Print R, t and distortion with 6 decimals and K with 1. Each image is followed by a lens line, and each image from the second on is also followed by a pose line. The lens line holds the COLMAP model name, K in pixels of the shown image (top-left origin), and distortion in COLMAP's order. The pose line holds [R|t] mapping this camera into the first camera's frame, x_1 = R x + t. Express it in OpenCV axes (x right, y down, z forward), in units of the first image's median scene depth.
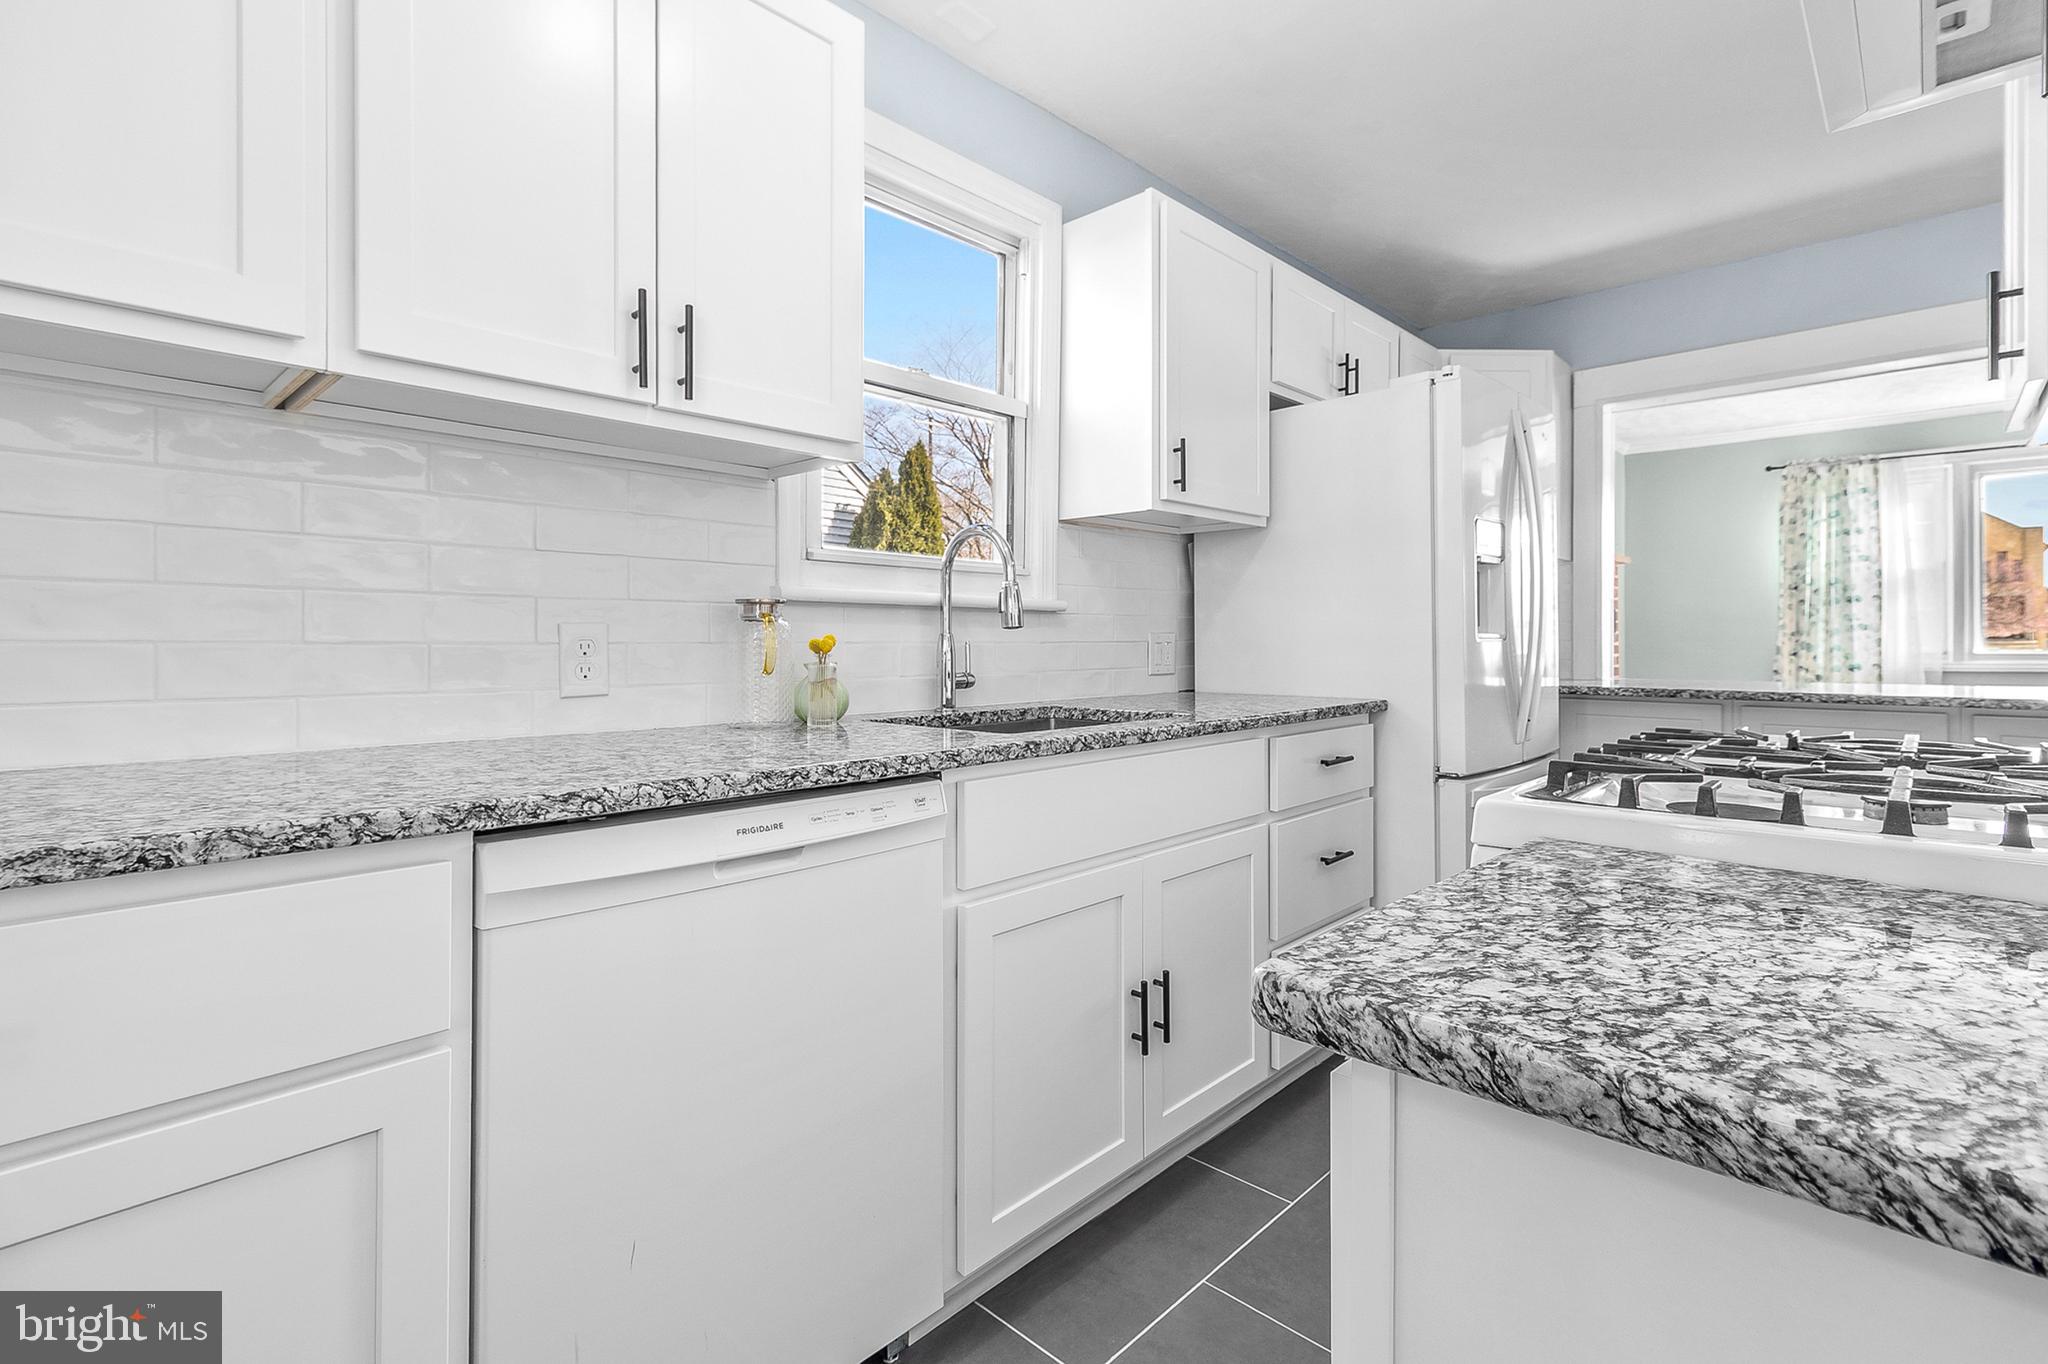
lens RADIAL K [[939.8, 0, 1040.8], [0, 939.8, 637.8], [0, 0, 1]] dist [0.004082, -0.000379]
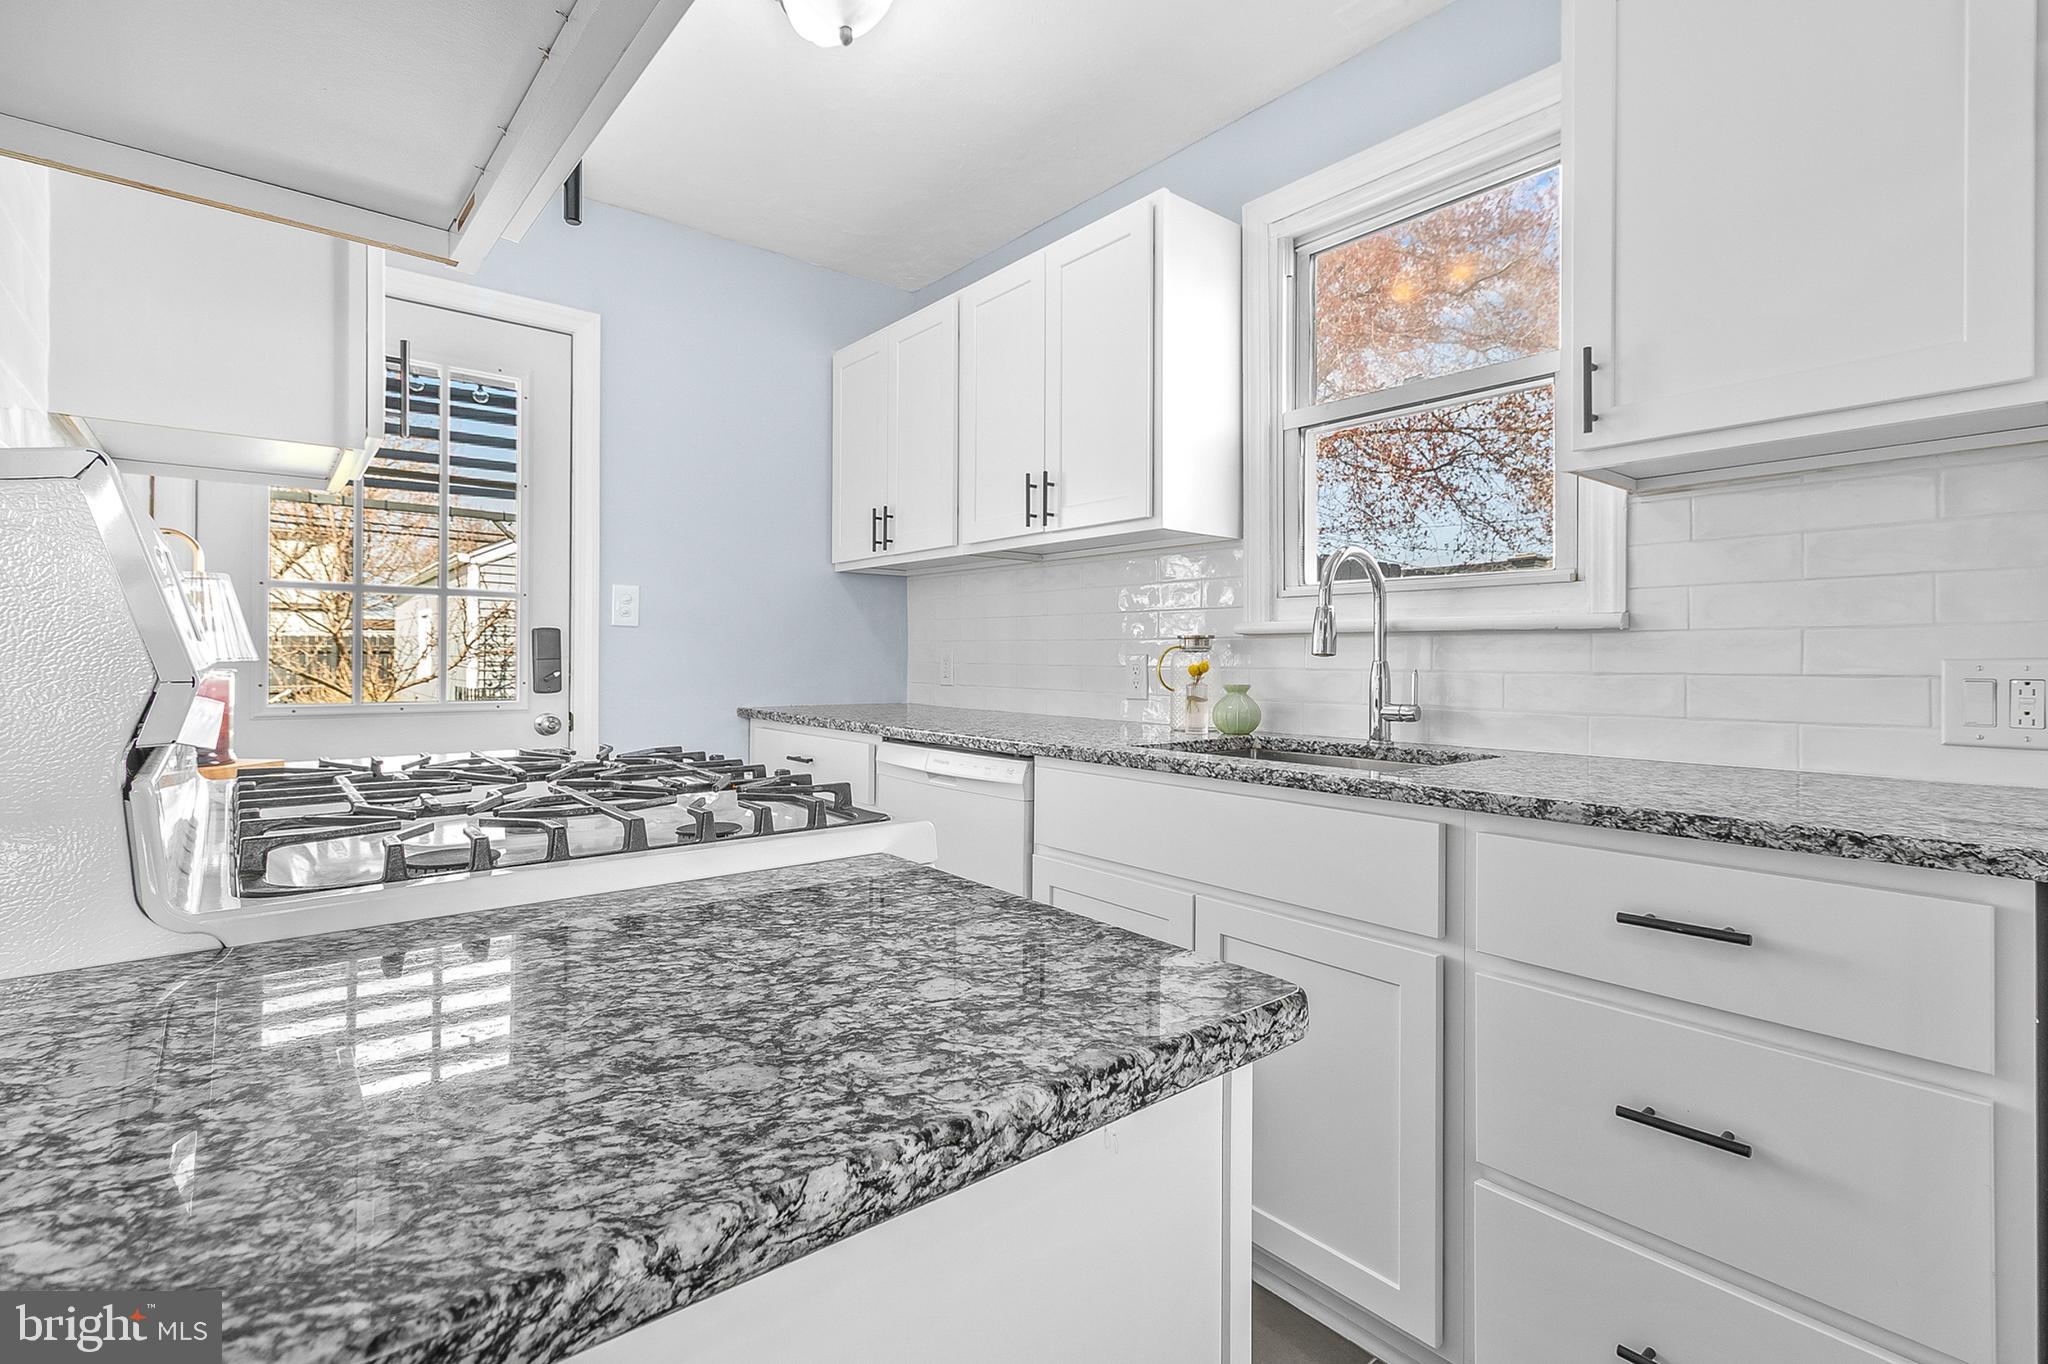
lens RADIAL K [[939.8, 0, 1035.6], [0, 939.8, 668.0], [0, 0, 1]] dist [0.004082, -0.000379]
pose [[-0.100494, 0.007937, -0.994906, 0.313709], [0.000467, 0.999968, 0.007930, -0.001482], [0.994938, 0.000333, -0.100495, 0.271267]]
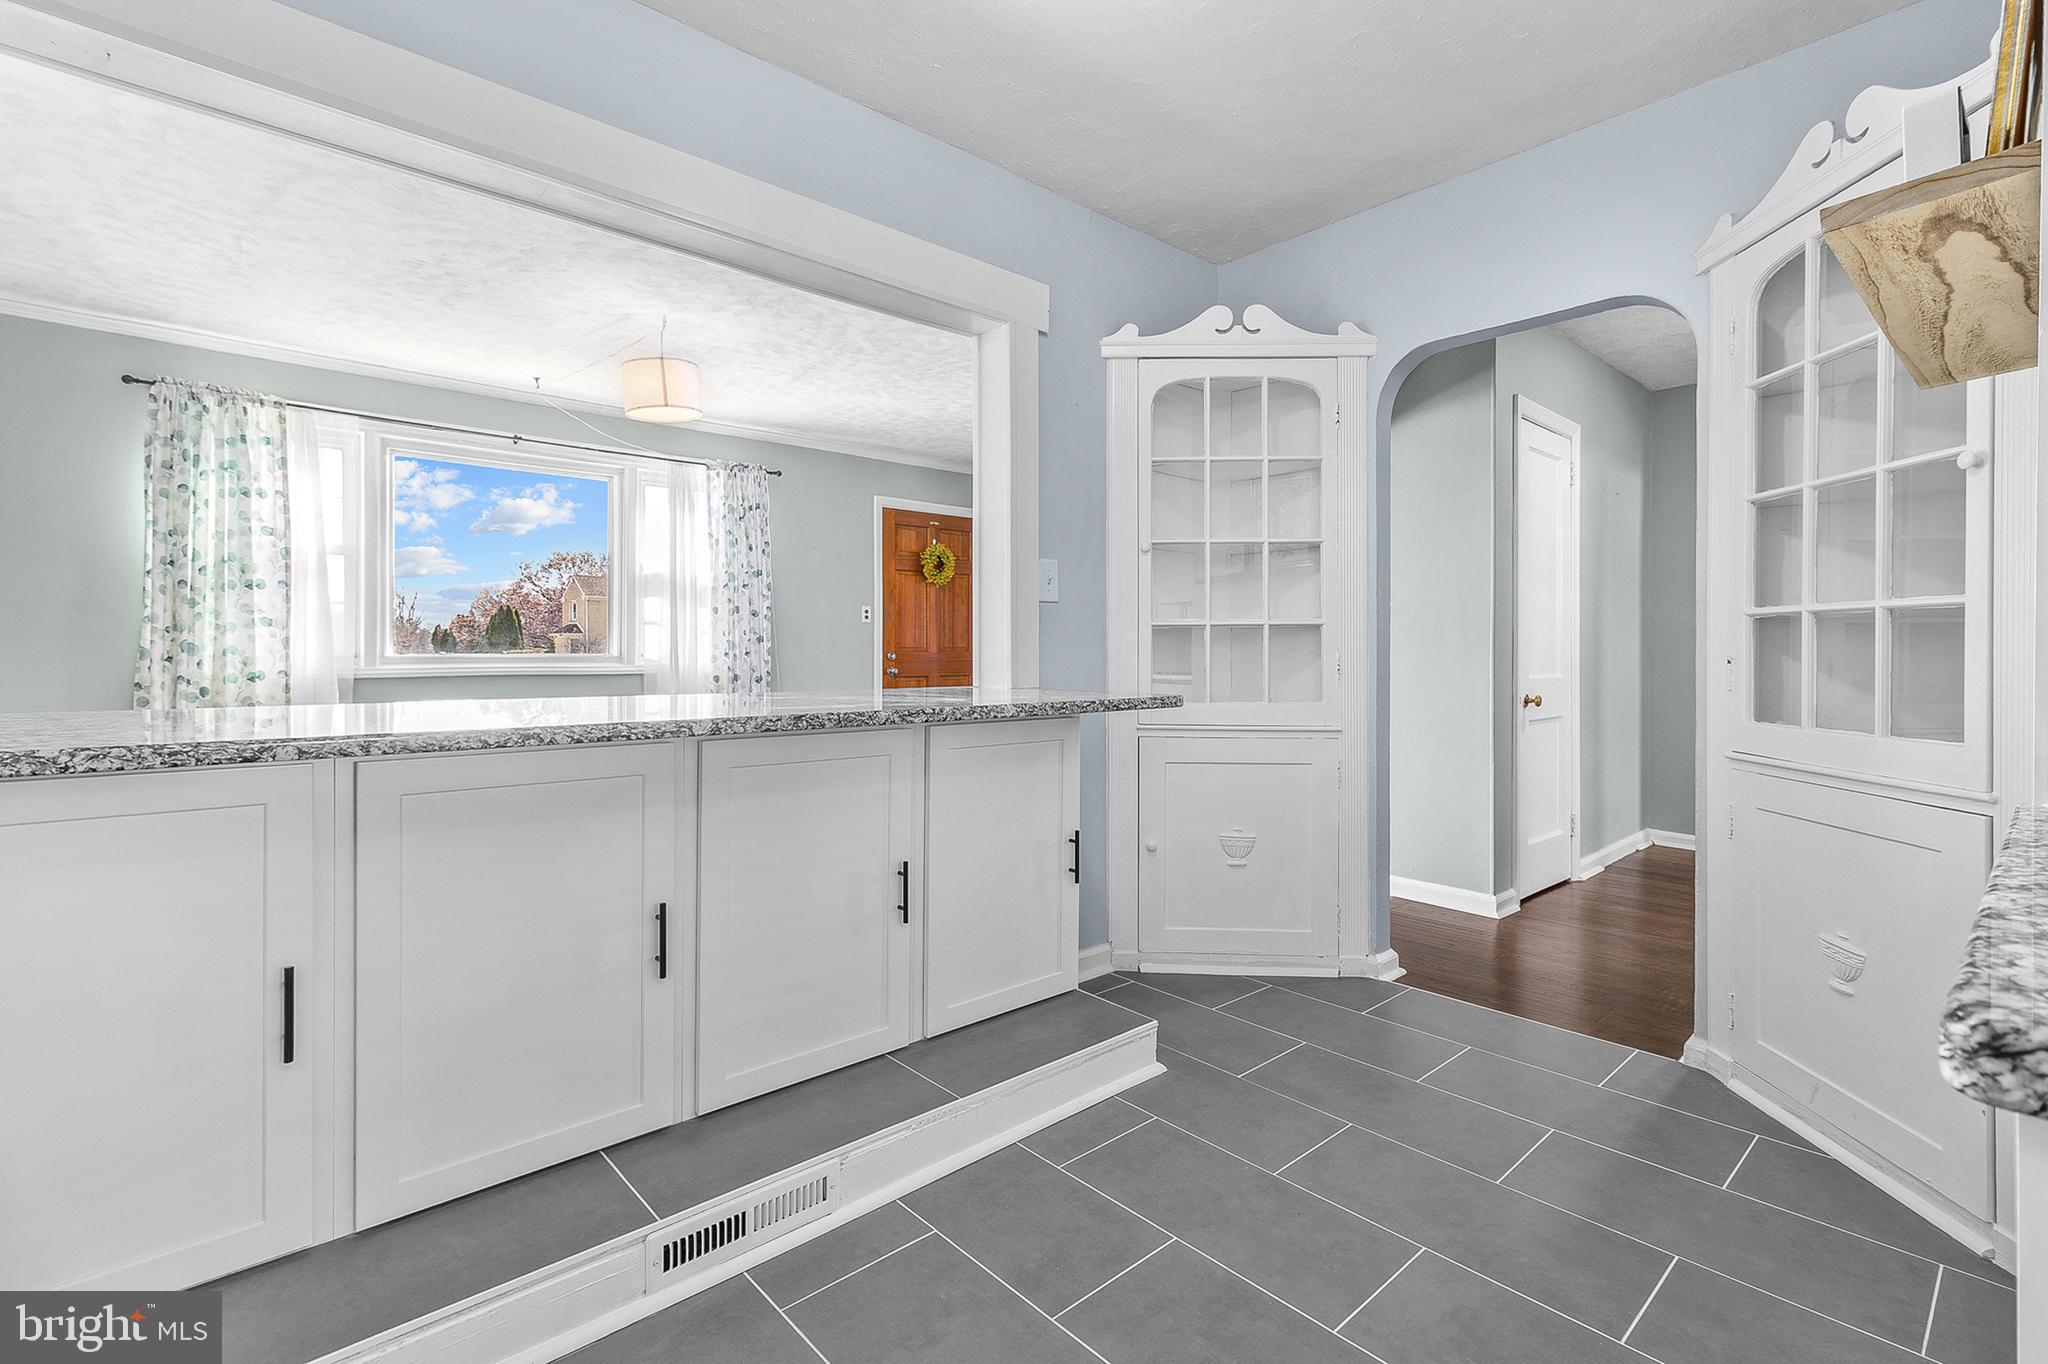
lens RADIAL K [[939.8, 0, 1029.0], [0, 939.8, 660.6], [0, 0, 1]] dist [0.004082, -0.000379]
pose [[0.055487, -0.005755, 0.998443, 0.152578], [-0.007890, 0.999950, 0.006202, 0.009769], [-0.998428, -0.008222, 0.055439, 0.346084]]
